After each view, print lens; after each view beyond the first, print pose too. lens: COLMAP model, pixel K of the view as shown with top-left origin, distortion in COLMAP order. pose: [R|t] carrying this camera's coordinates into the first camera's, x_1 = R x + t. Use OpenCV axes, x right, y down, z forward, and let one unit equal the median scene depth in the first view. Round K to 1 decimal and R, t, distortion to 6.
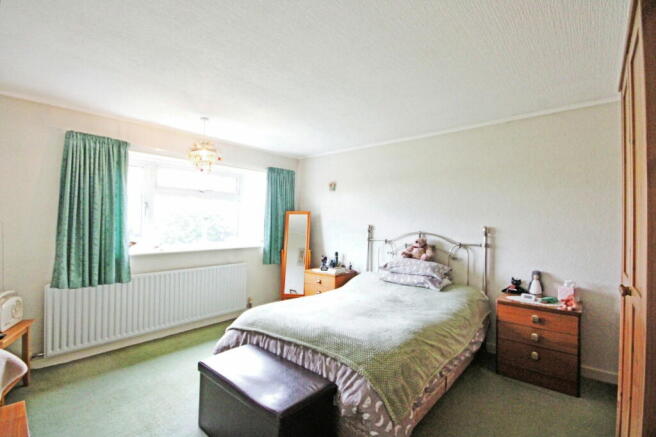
lens RADIAL K [[305.7, 0, 330.4], [0, 305.7, 218.6], [0, 0, 1]] dist [-0.010368, -0.002895]
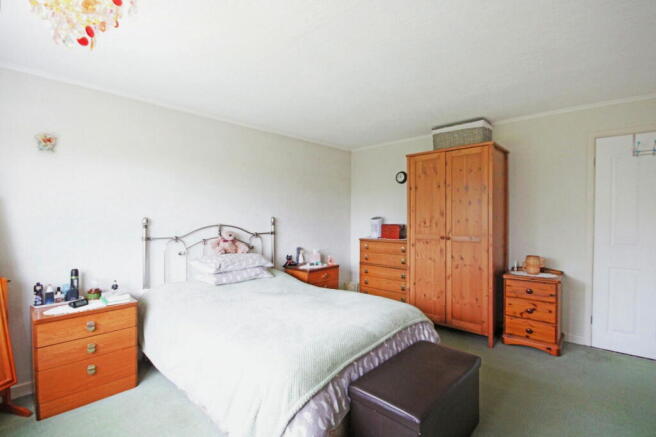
lens RADIAL K [[305.7, 0, 328.8], [0, 305.7, 218.0], [0, 0, 1]] dist [-0.010368, -0.002895]
pose [[0.025805, -0.009950, 0.999617, -0.660156], [-0.006913, 0.999925, 0.010131, 0.015548], [-0.999643, -0.007171, 0.025734, 0.721118]]
